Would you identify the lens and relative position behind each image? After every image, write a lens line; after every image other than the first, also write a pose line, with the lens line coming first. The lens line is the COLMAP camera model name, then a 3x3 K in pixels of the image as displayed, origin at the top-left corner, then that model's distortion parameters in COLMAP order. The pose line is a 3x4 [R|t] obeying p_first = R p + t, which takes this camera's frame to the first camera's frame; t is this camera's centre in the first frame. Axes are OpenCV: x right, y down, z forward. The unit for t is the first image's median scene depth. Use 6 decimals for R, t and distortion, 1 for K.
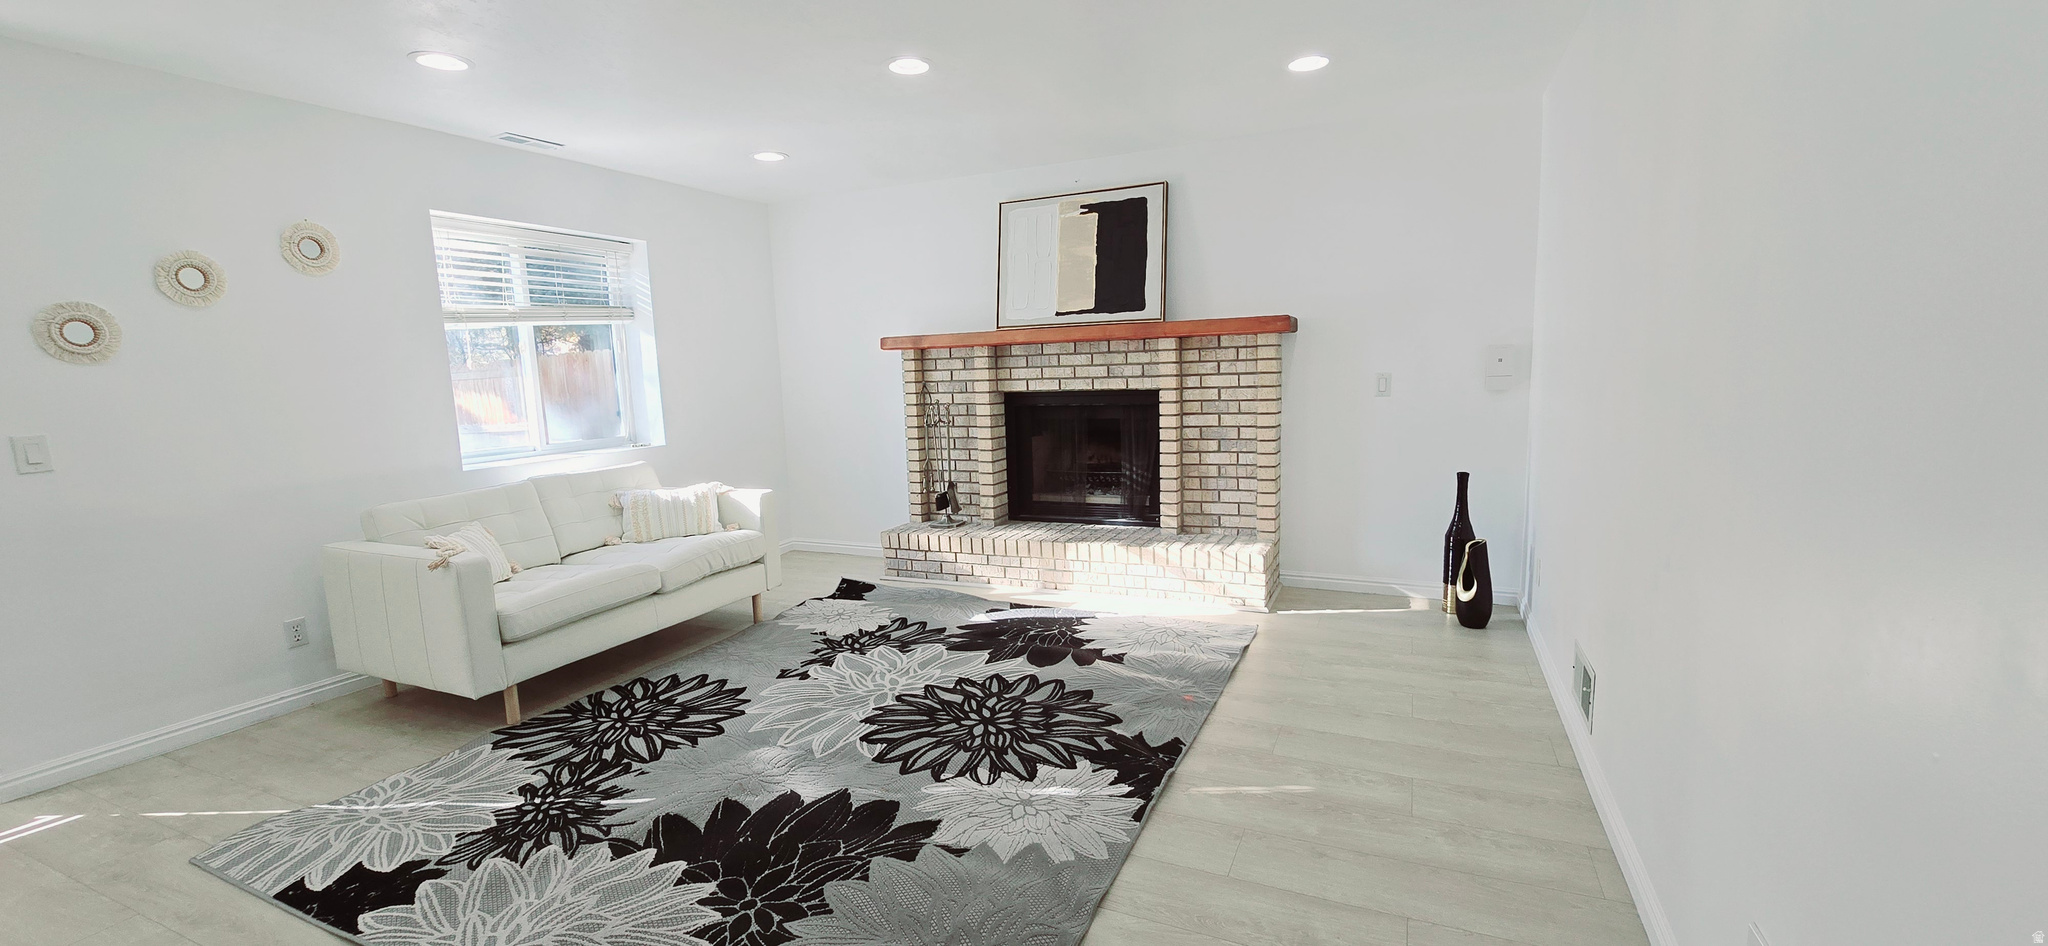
lens RADIAL K [[839.1, 0, 1017.1], [0, 839.1, 485.1], [0, 0, 1]] dist [-0.001405, -0.000144]
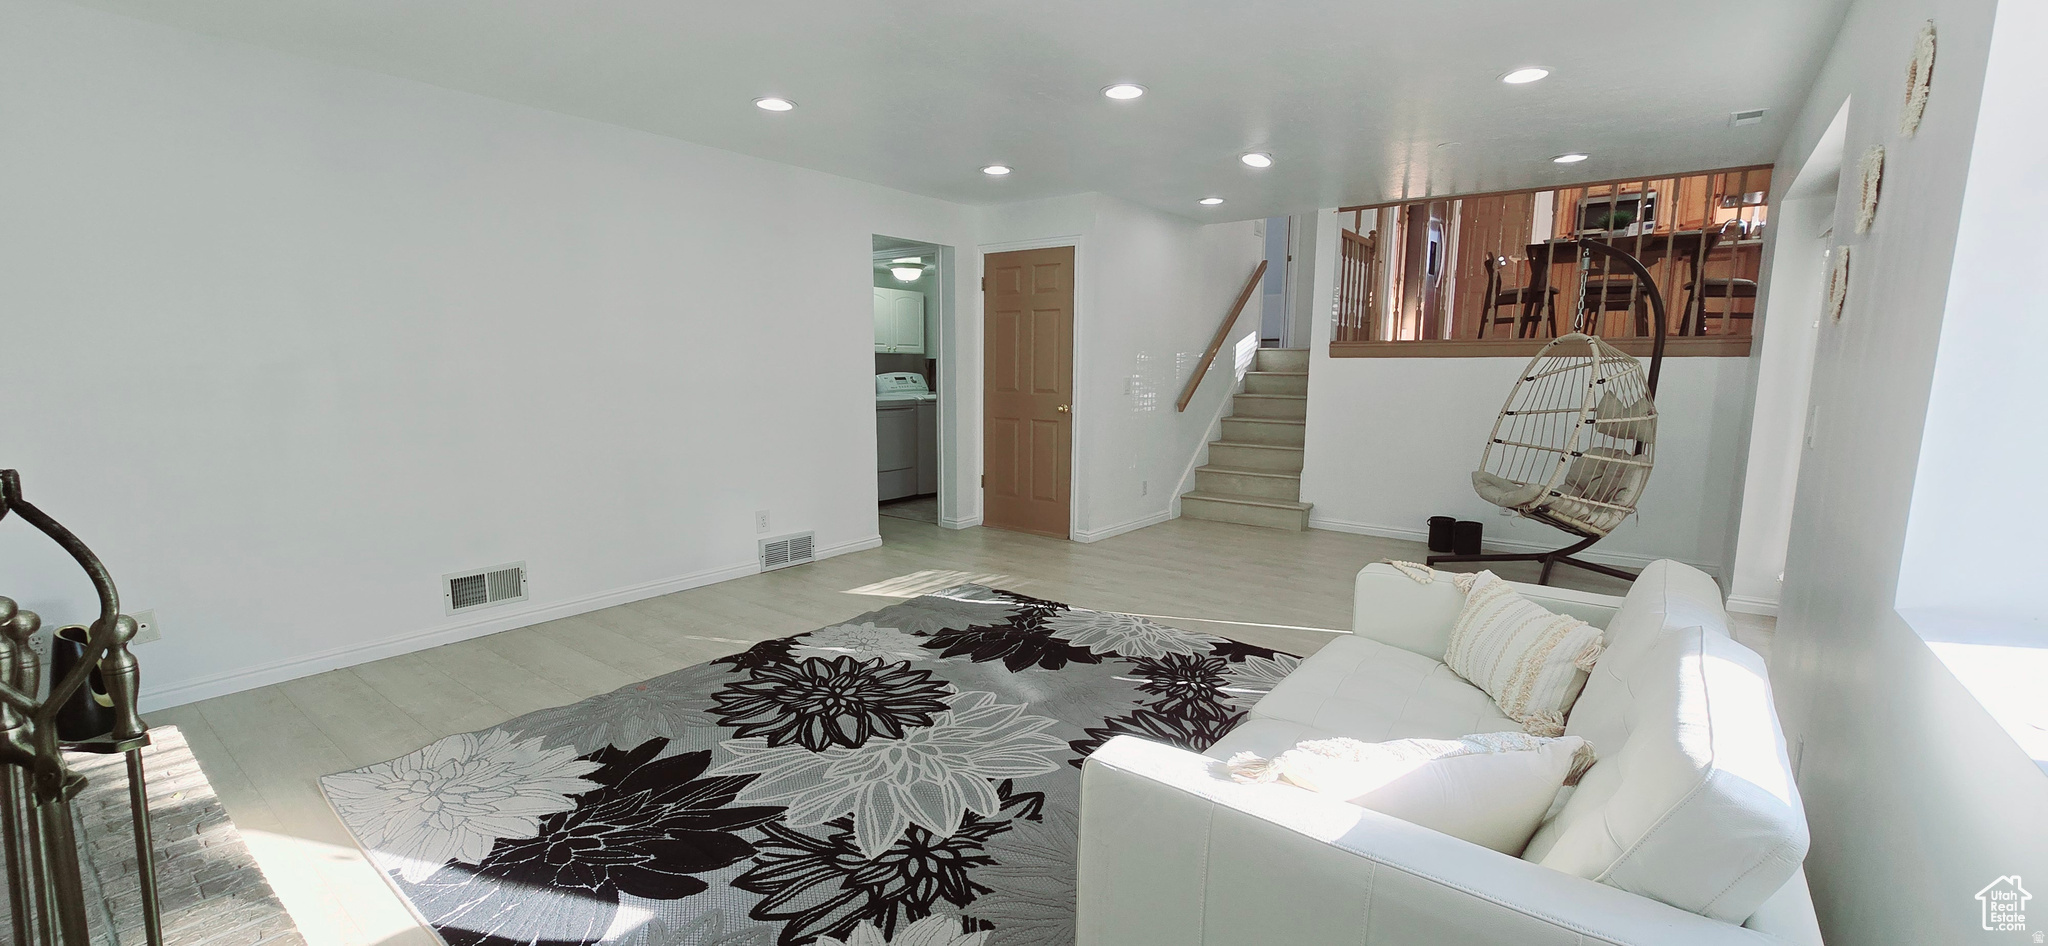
lens RADIAL K [[839.1, 0, 1017.1], [0, 839.1, 485.1], [0, 0, 1]] dist [-0.001405, -0.000144]
pose [[-0.975016, -0.004187, 0.222094, -0.478187], [0.058396, 0.959824, 0.274460, -0.244133], [-0.214320, 0.280572, -0.935599, 1.810353]]
